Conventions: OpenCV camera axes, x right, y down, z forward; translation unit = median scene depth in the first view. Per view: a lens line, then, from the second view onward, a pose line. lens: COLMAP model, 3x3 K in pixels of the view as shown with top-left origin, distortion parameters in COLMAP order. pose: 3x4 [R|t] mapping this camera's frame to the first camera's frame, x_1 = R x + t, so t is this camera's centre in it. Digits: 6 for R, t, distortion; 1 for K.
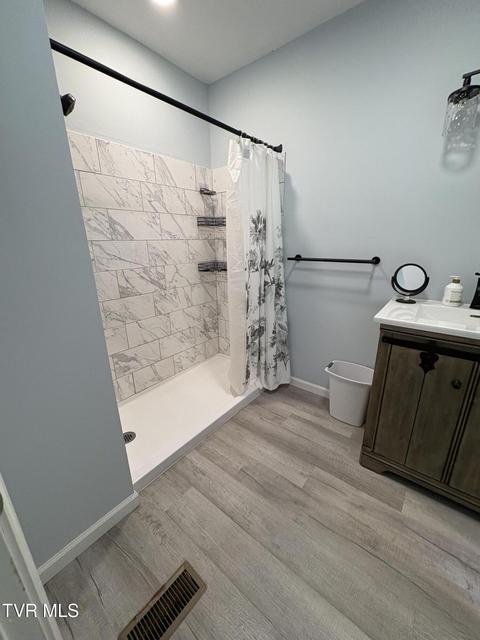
lens RADIAL K [[253.7, 0, 240.5], [0, 253.7, 320.6], [0, 0, 1]] dist [-0.000236, 0.000189]
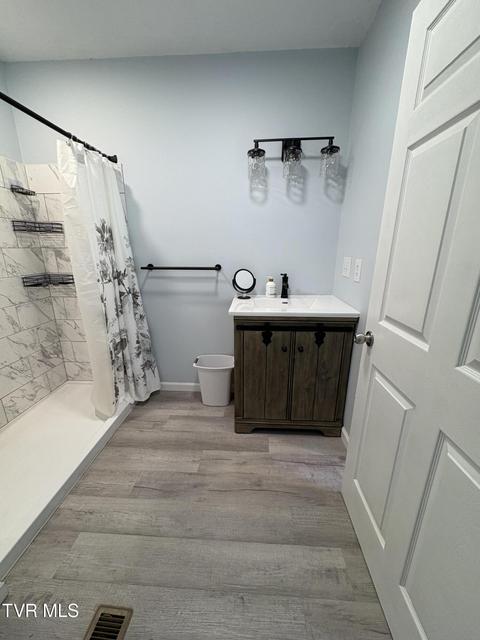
lens RADIAL K [[253.7, 0, 240.0], [0, 253.7, 320.9], [0, 0, 1]] dist [-0.000236, 0.000189]
pose [[0.816036, -0.146836, 0.559039, -0.108078], [0.163003, 0.986399, 0.021148, 0.010688], [-0.554541, 0.073868, 0.828871, -0.062176]]
